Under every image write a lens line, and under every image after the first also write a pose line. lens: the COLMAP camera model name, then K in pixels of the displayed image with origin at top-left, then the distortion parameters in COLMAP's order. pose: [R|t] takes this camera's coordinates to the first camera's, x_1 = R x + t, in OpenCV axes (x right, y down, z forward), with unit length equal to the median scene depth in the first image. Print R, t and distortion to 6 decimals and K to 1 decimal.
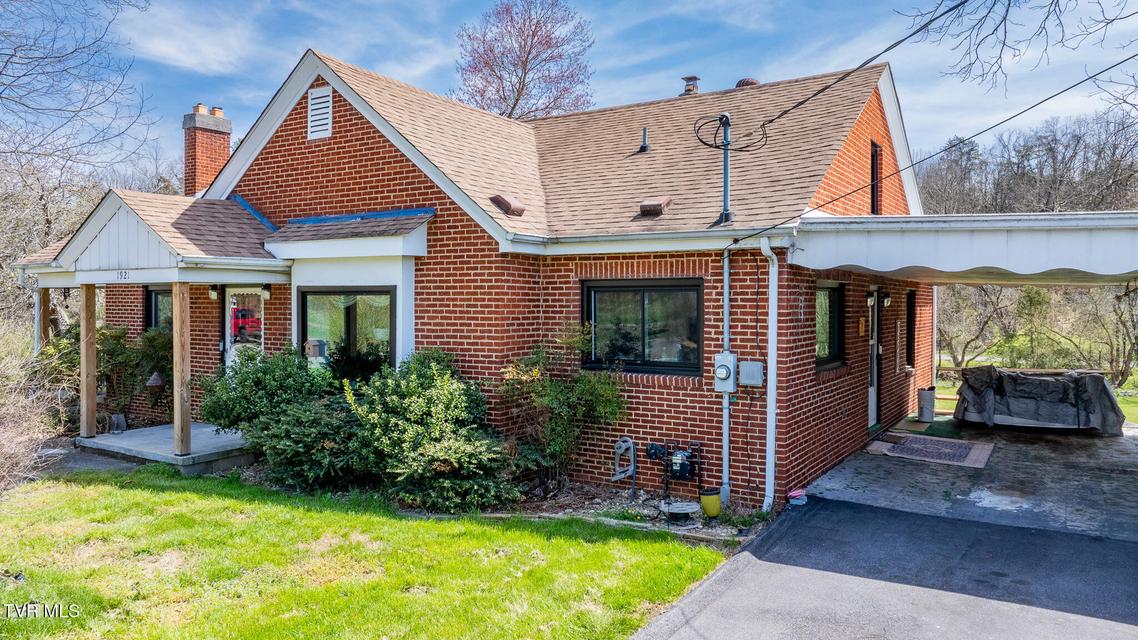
lens RADIAL K [[803.9, 0, 569.4], [0, 803.9, 317.5], [0, 0, 1]] dist [-0.030837, 0.036973]
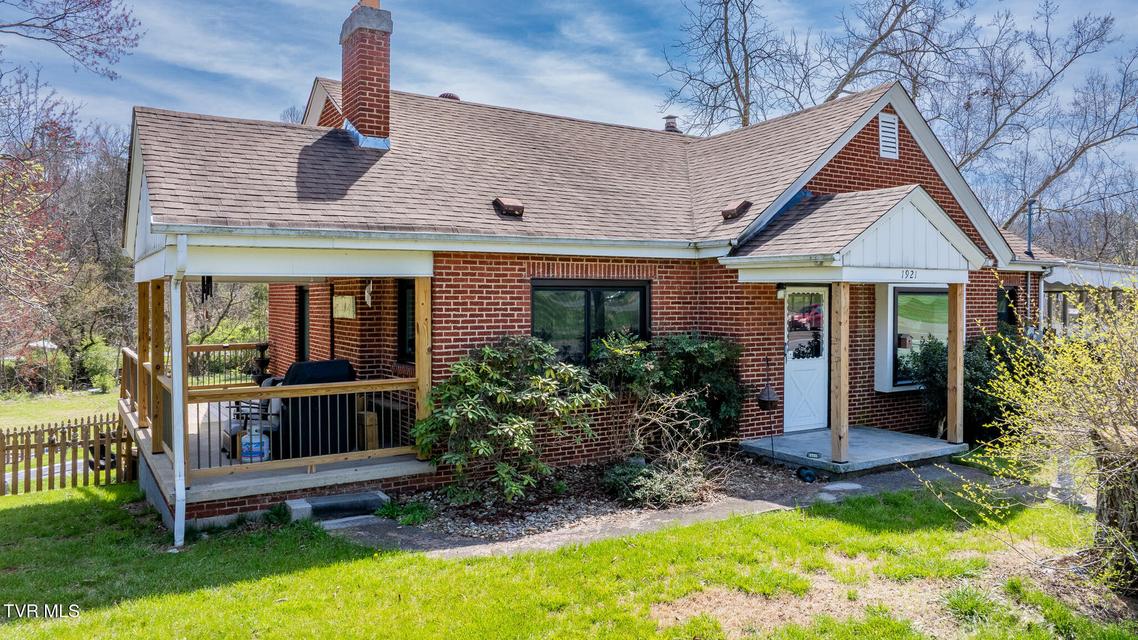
lens RADIAL K [[803.9, 0, 568.5], [0, 803.9, 312.7], [0, 0, 1]] dist [-0.030837, 0.036973]
pose [[0.432873, -0.021531, 0.901198, -1.506045], [0.025422, 0.999609, 0.011671, -0.026191], [-0.901096, 0.017858, 0.433251, 0.894337]]
